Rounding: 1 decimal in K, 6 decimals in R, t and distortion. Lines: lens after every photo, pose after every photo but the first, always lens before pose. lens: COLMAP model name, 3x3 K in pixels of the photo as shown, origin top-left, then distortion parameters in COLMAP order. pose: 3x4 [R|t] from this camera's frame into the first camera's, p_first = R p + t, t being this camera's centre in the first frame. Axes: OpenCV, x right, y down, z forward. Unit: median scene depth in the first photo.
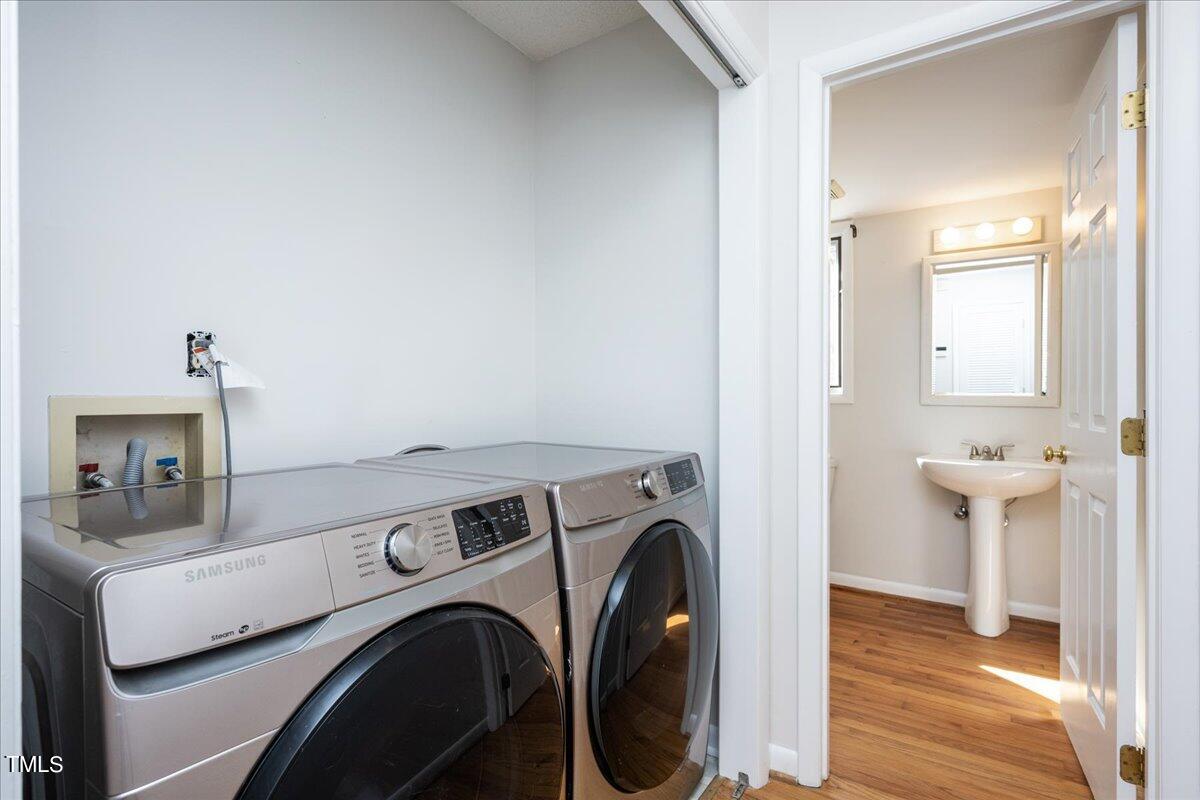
lens RADIAL K [[592.8, 0, 599.6], [0, 592.8, 398.3], [0, 0, 1]] dist [0.003373, 0.000168]
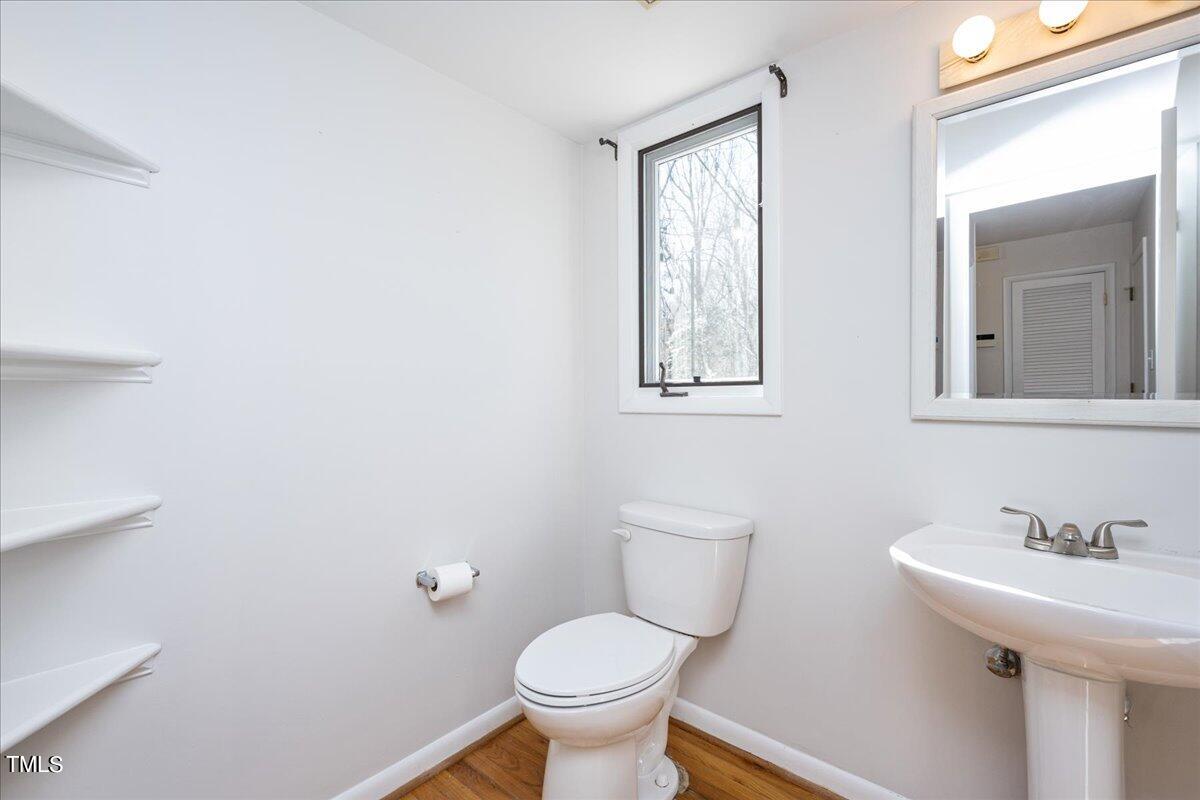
lens RADIAL K [[533.5, 0, 600.9], [0, 533.5, 398.8], [0, 0, 1]] dist [-0.000266, 0.000662]
pose [[0.992930, -0.002871, -0.118664, 0.368152], [0.002323, 0.999986, -0.004759, -0.003941], [0.118676, 0.004450, 0.992923, 0.585131]]
